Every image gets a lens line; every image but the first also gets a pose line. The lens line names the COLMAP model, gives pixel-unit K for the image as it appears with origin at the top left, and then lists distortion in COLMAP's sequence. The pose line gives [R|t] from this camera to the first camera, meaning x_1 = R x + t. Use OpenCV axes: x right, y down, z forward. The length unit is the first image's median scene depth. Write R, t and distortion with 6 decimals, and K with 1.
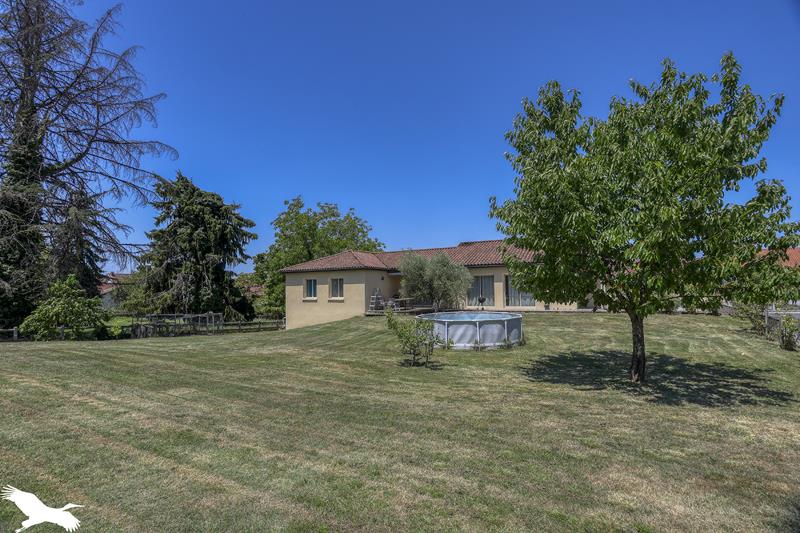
lens RADIAL K [[387.3, 0, 397.7], [0, 387.3, 267.6], [0, 0, 1]] dist [-0.037461, 0.002152]
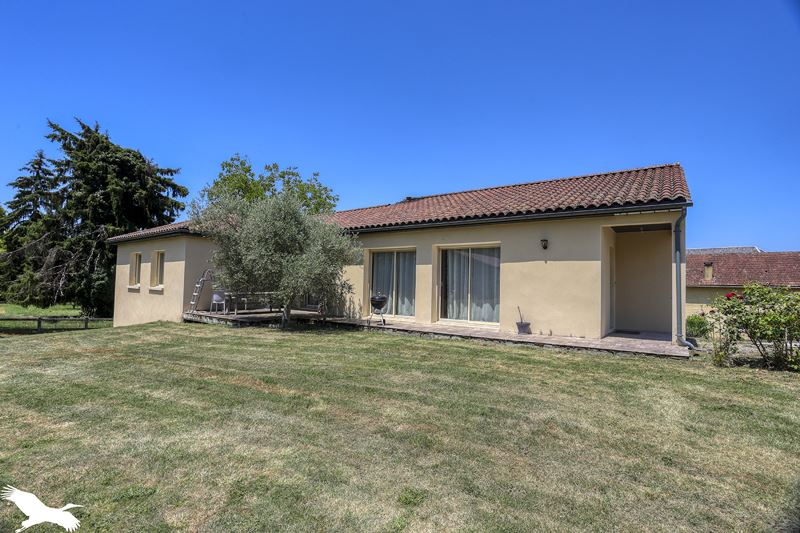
lens RADIAL K [[387.3, 0, 402.8], [0, 387.3, 263.4], [0, 0, 1]] dist [-0.037461, 0.002152]
pose [[0.990083, 0.031986, -0.136791, 0.248677], [-0.033443, 0.999406, -0.008367, 0.034084], [0.136442, 0.012859, 0.990565, 0.450964]]
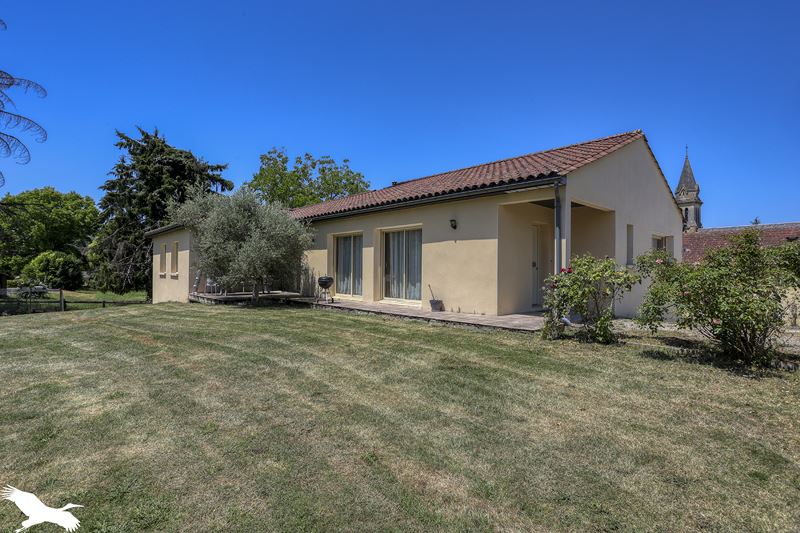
lens RADIAL K [[406.8, 0, 399.8], [0, 406.8, 268.2], [0, 0, 1]] dist [-0.047318, -0.000974]
pose [[0.943163, 0.024012, -0.331463, 0.390704], [-0.009896, 0.998973, 0.044210, 0.034060], [0.332184, -0.038417, 0.942432, 0.440464]]
